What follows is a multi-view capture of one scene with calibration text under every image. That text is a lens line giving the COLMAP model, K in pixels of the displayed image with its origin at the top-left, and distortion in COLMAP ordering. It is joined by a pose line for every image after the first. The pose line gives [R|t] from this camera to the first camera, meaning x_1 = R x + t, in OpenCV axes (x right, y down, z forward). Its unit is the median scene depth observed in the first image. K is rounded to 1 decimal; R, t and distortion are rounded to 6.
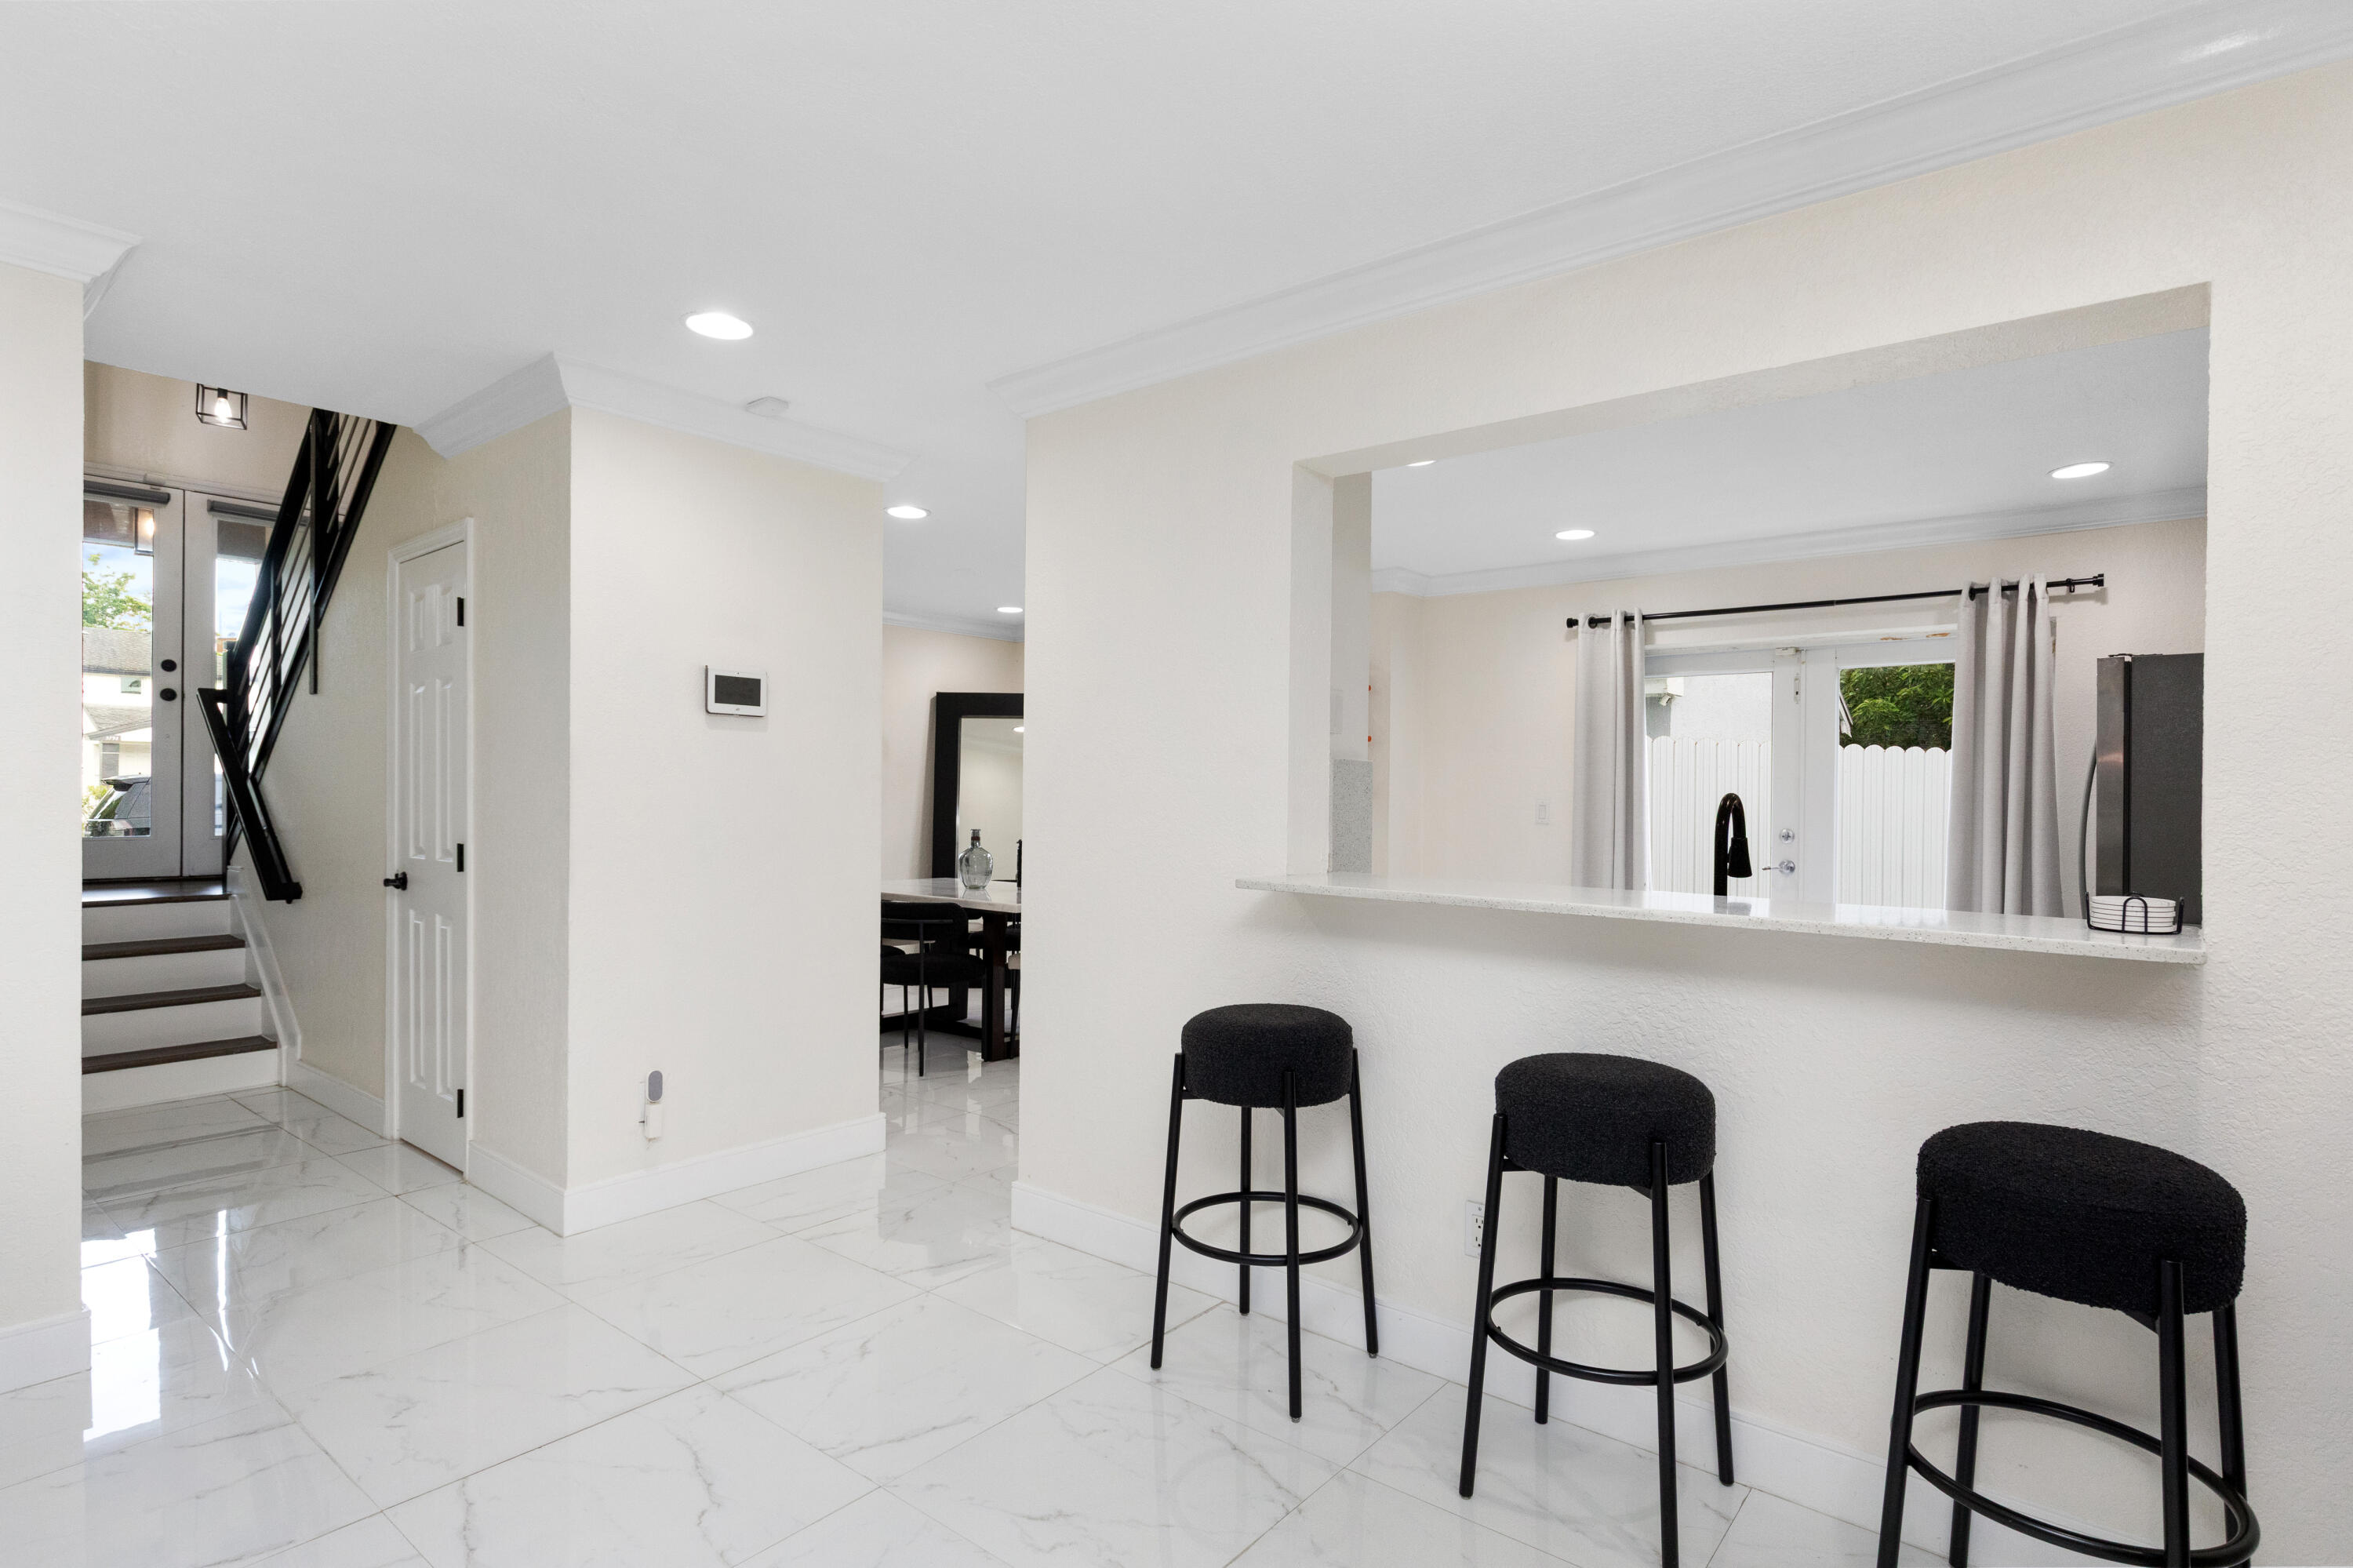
lens RADIAL K [[1222.1, 0, 1173.9], [0, 1222.1, 788.9], [0, 0, 1]] dist [0.006065, 0.000912]
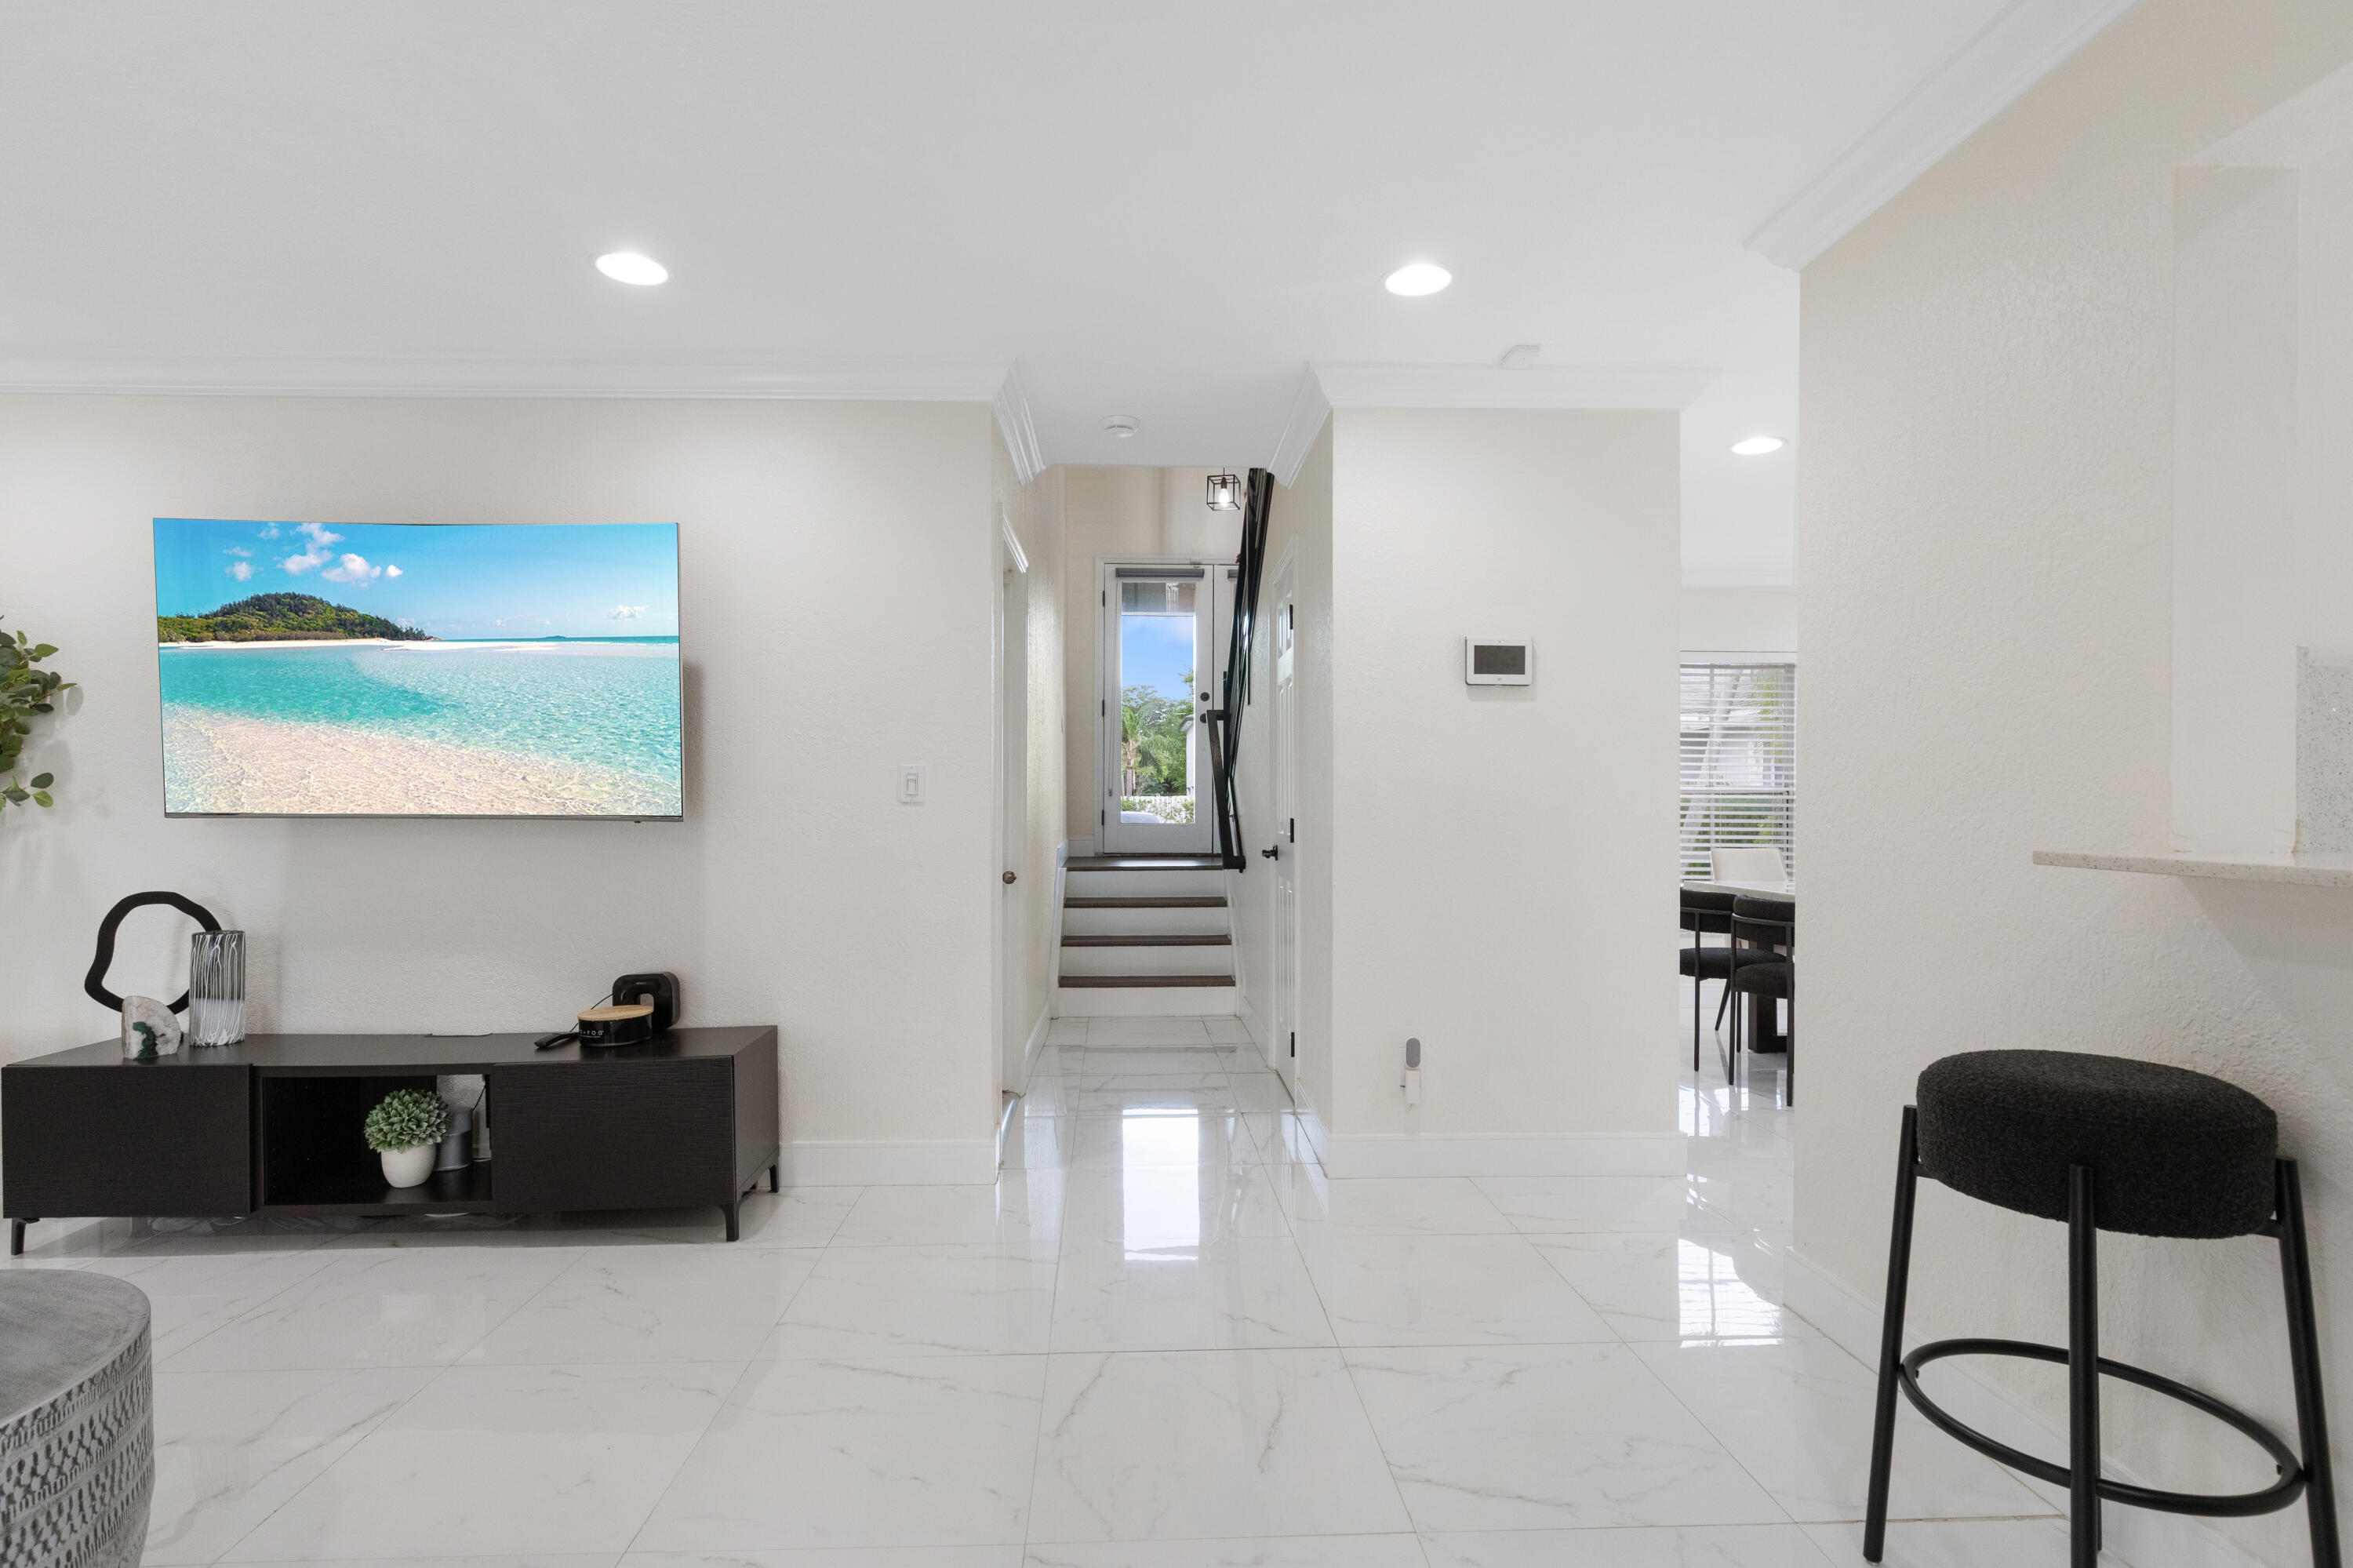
lens RADIAL K [[1155.4, 0, 1173.9], [0, 1155.4, 801.2], [0, 0, 1]] dist [0.006890, -0.002153]
pose [[0.646227, -0.017542, -0.762943, 0.185596], [0.015657, 0.999830, -0.009726, 0.039219], [0.762984, -0.005660, 0.646392, 0.226606]]
